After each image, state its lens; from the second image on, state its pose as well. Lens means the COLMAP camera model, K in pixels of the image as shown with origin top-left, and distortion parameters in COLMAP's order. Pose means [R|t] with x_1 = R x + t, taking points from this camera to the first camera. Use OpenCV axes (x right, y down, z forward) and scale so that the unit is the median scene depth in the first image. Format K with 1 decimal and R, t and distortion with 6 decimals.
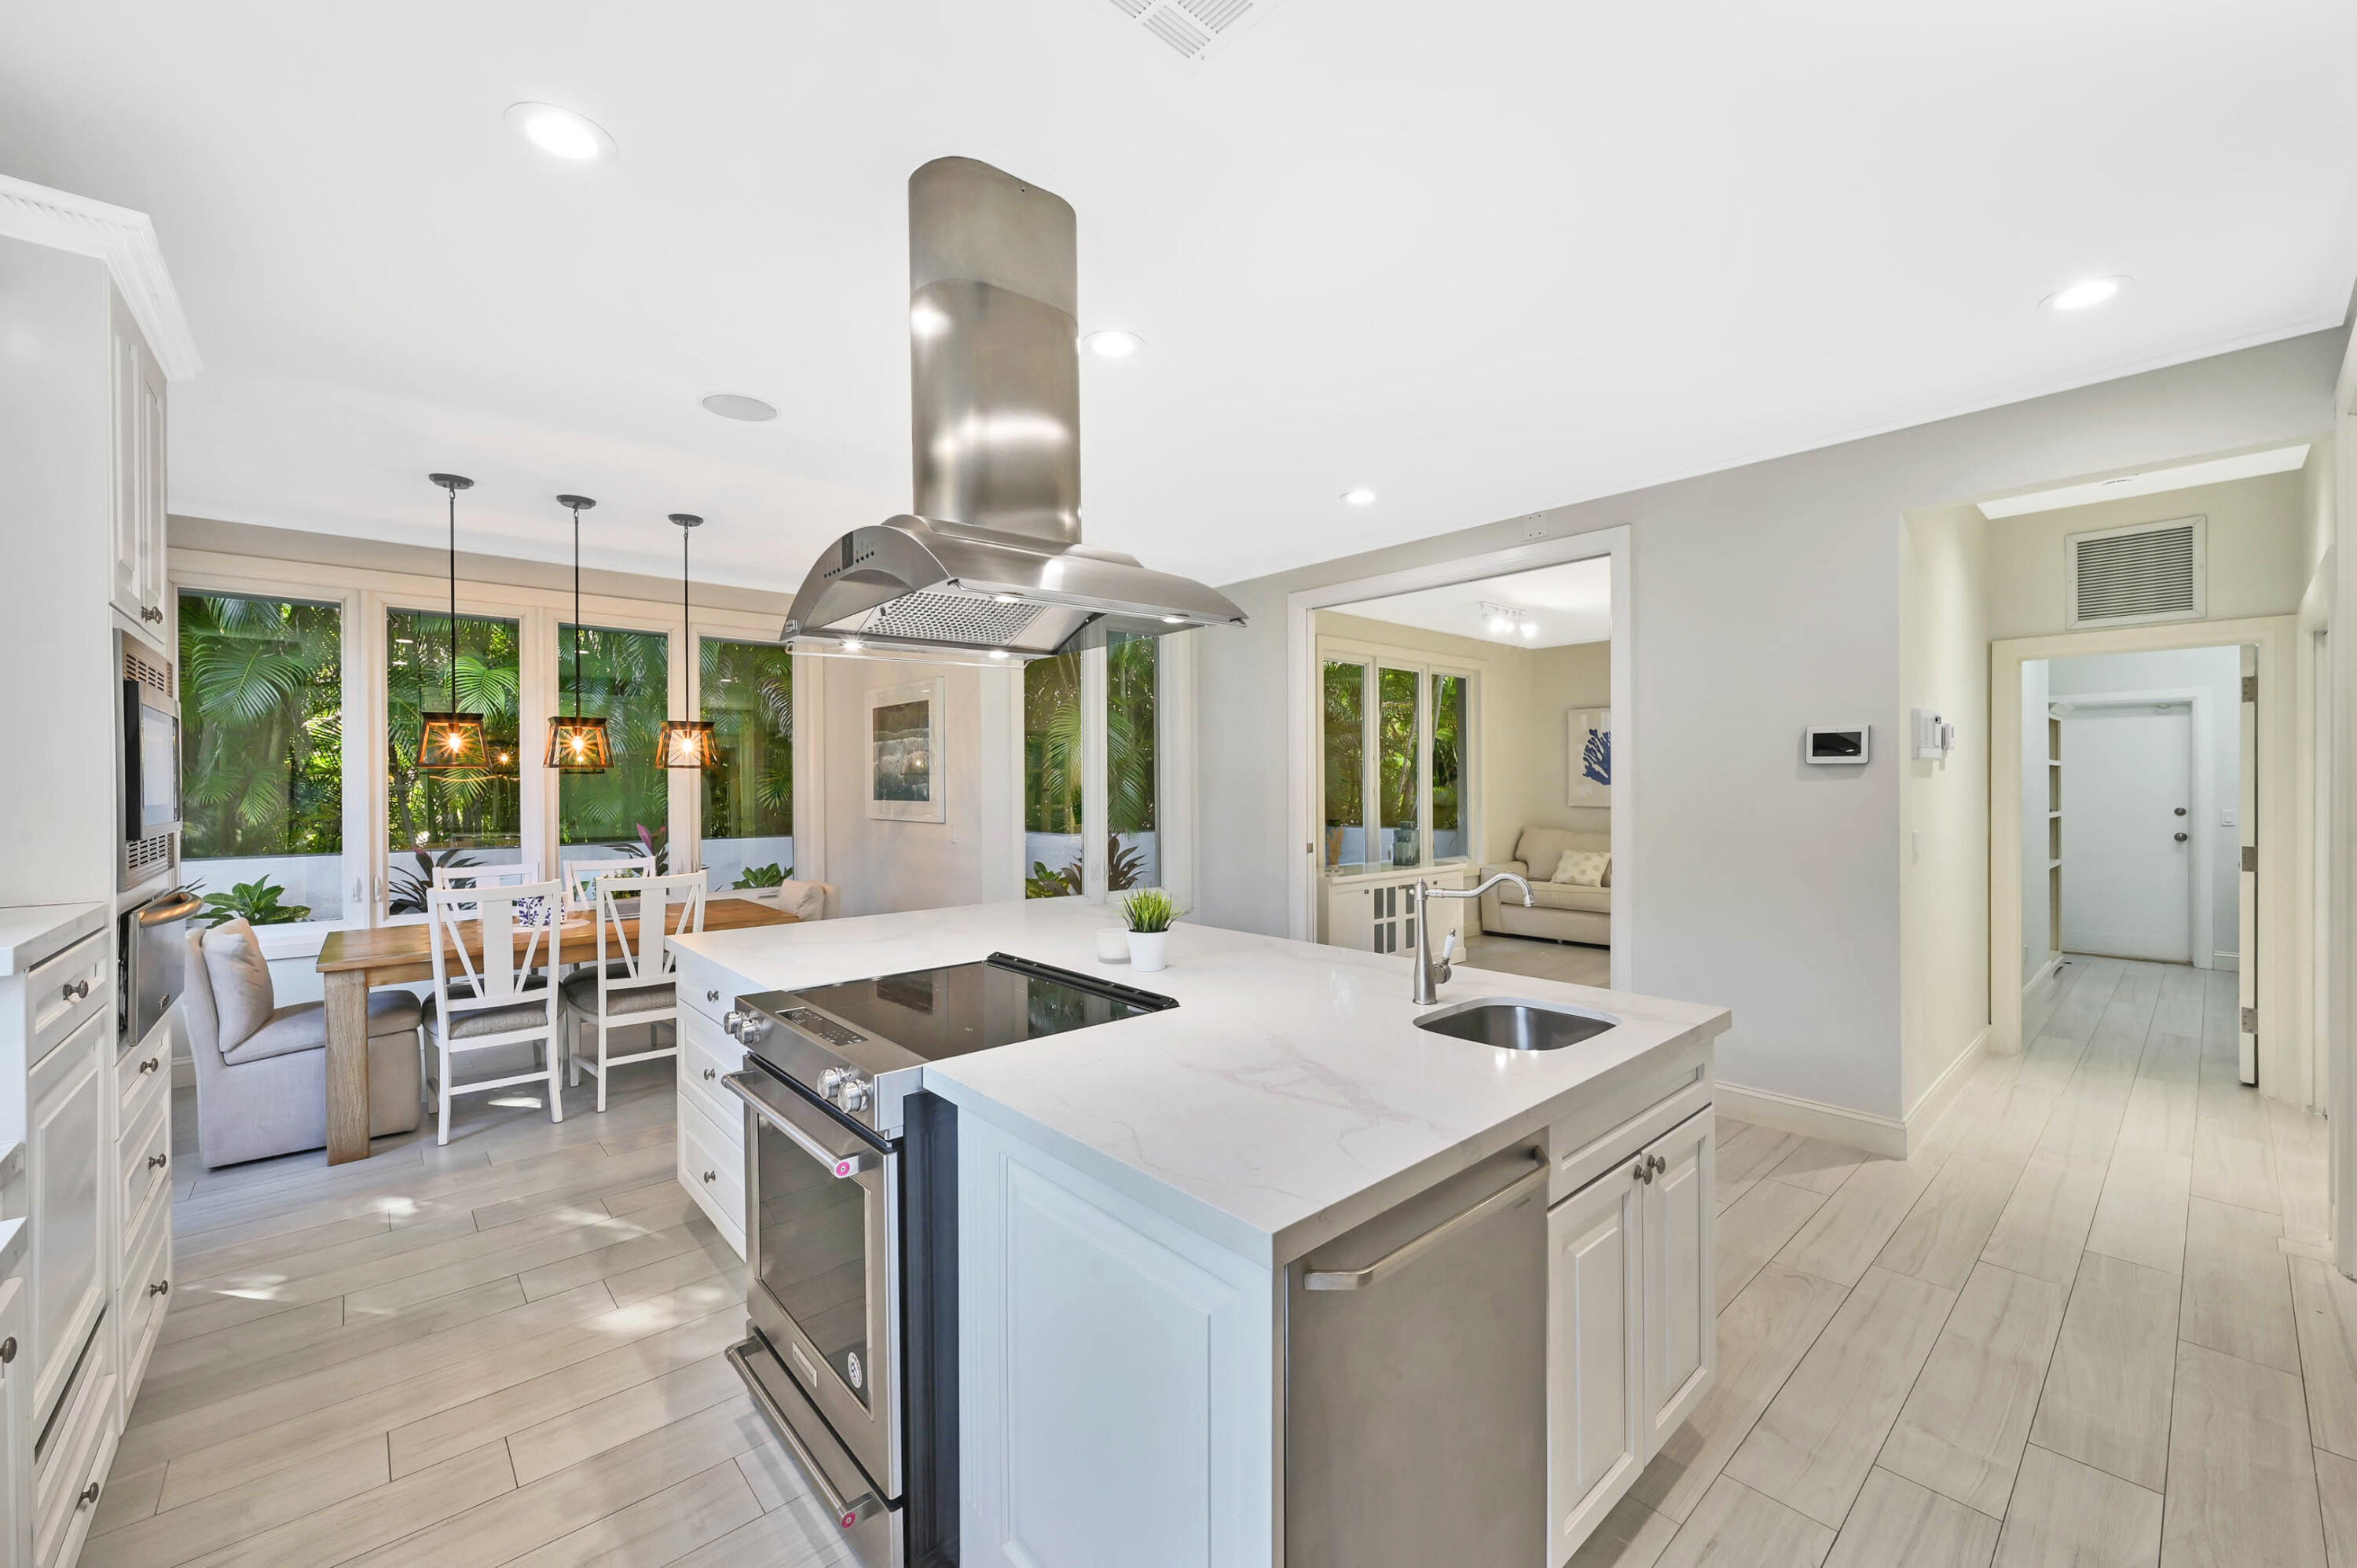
lens RADIAL K [[934.5, 0, 1177.3], [0, 934.5, 795.8], [0, 0, 1]] dist [-0.000304, -0.000065]
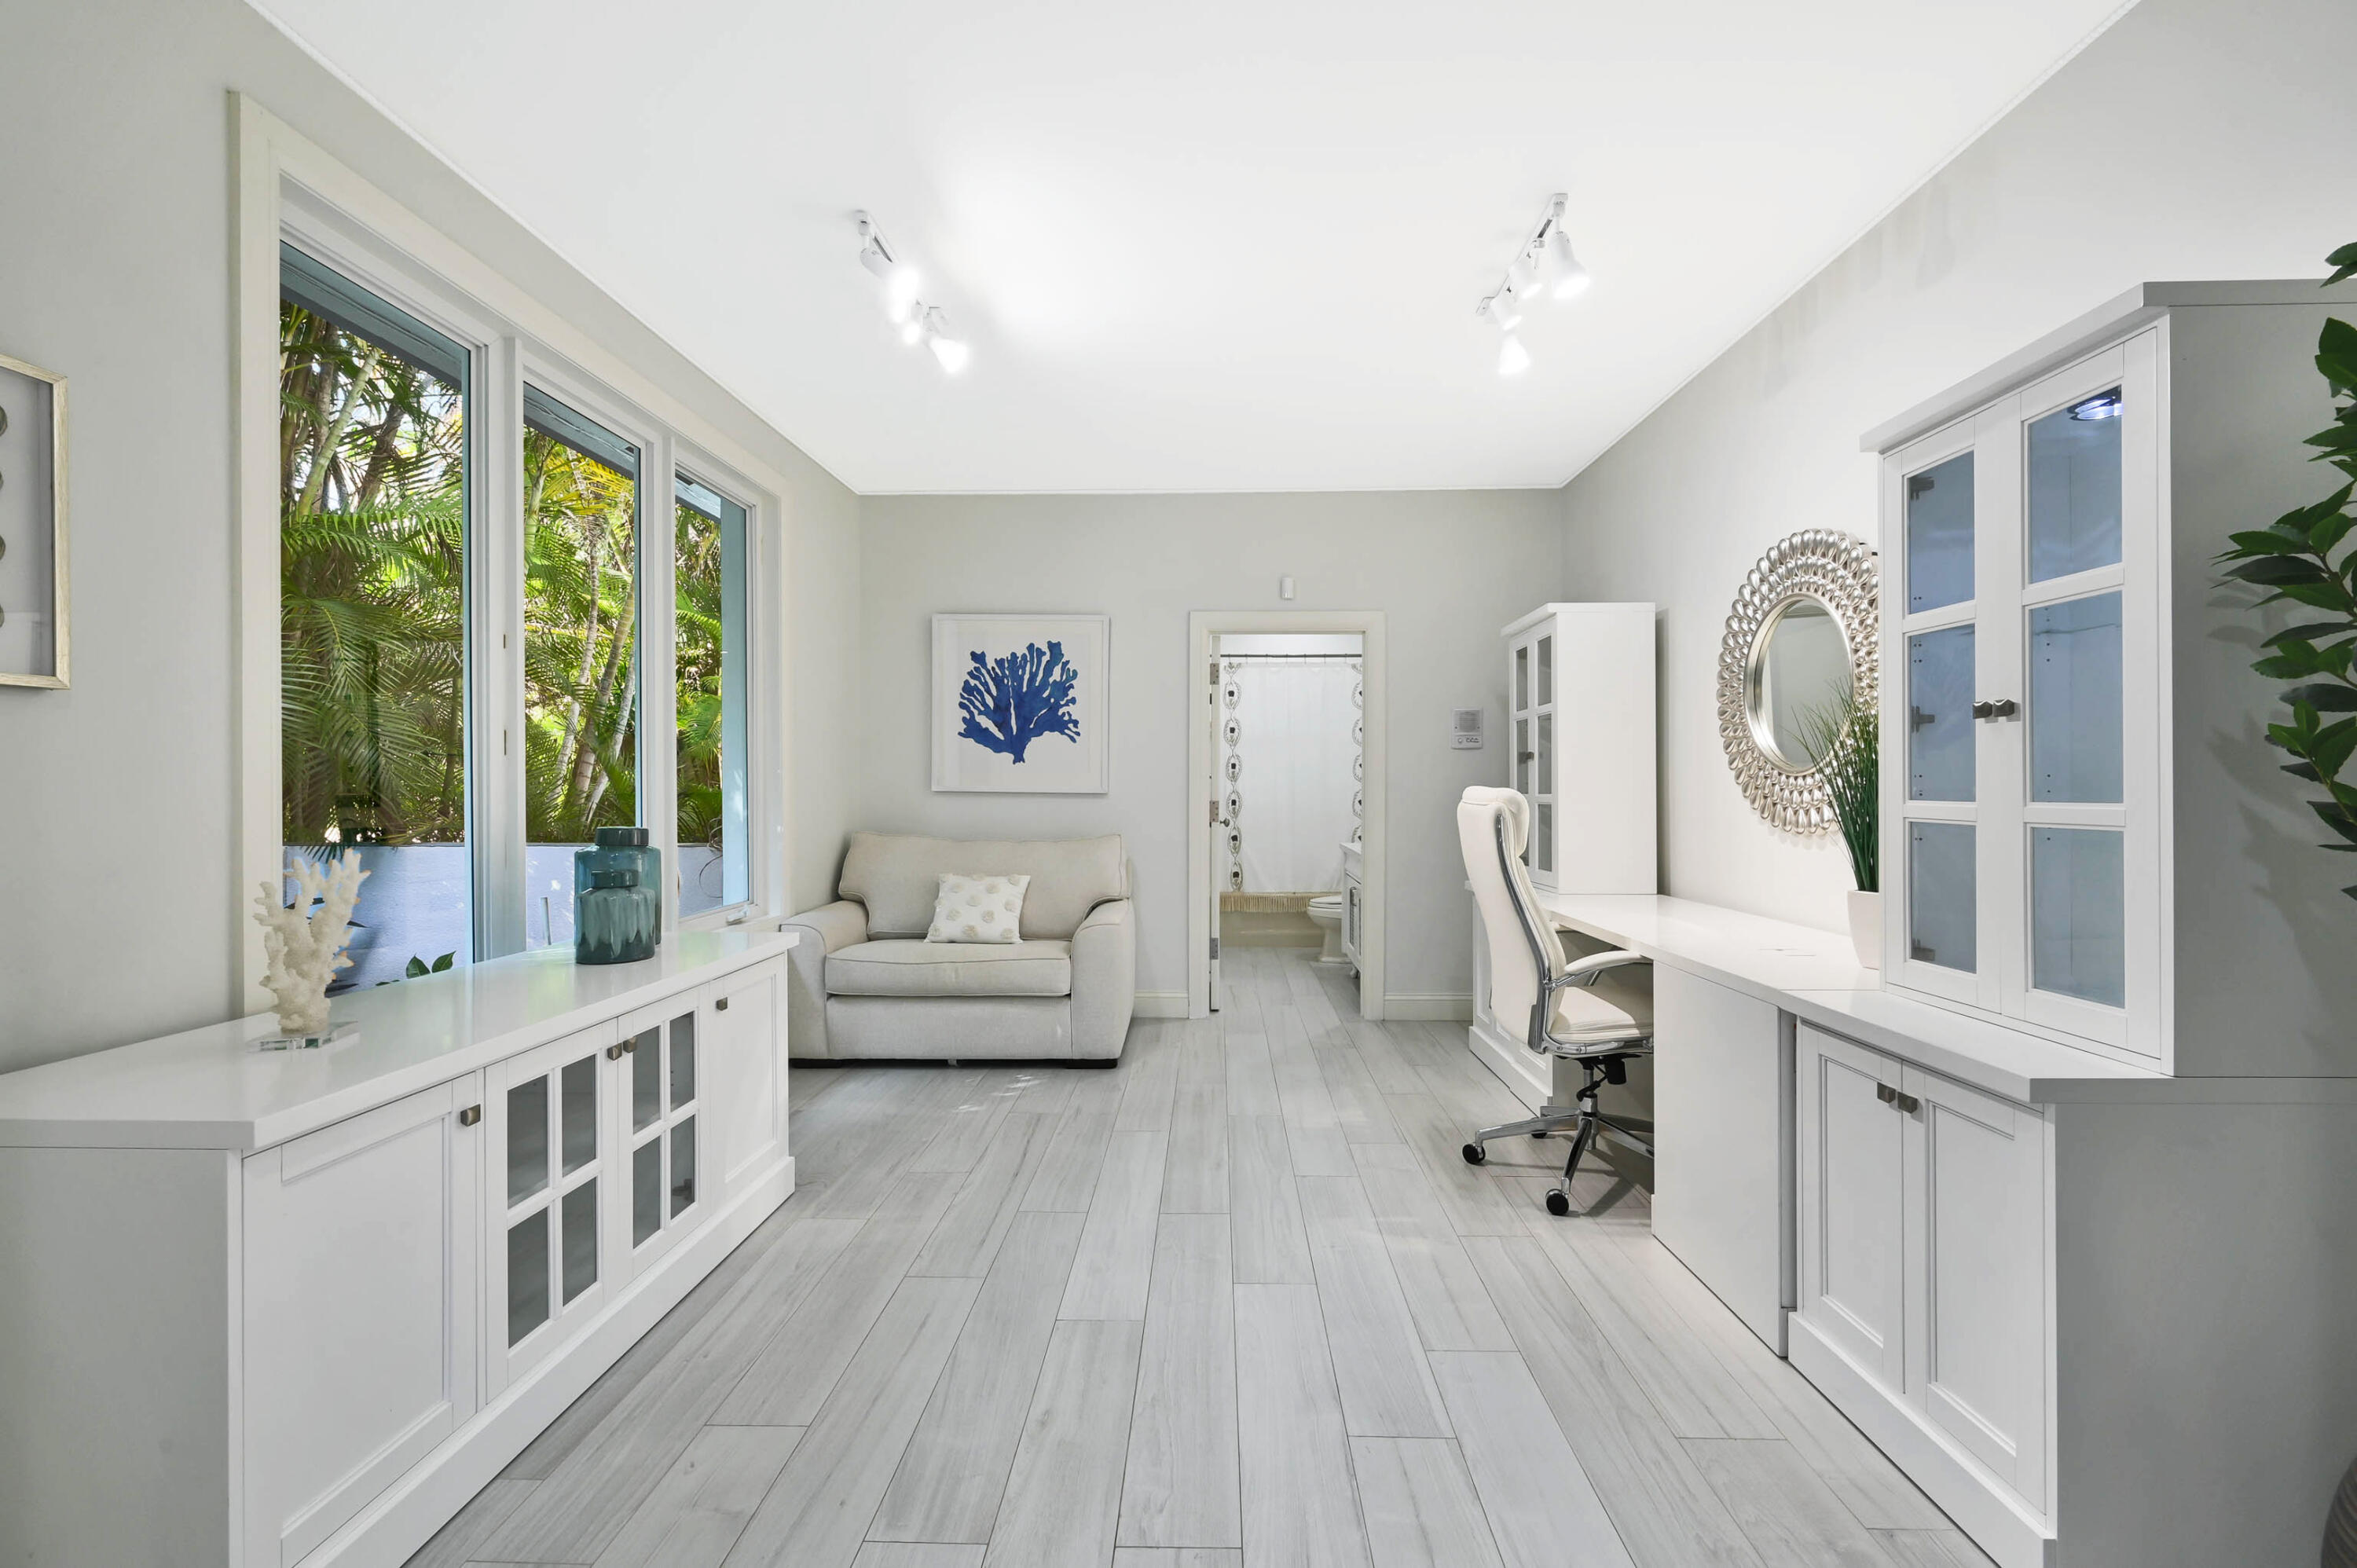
lens RADIAL K [[979.6, 0, 1178.5], [0, 979.6, 784.0], [0, 0, 1]] dist [-0.000218, -0.000038]
pose [[0.691258, 0.004982, 0.722591, 0.120349], [0.006463, 0.999894, -0.013077, 0.016902], [-0.722579, 0.013710, 0.691152, 0.570395]]
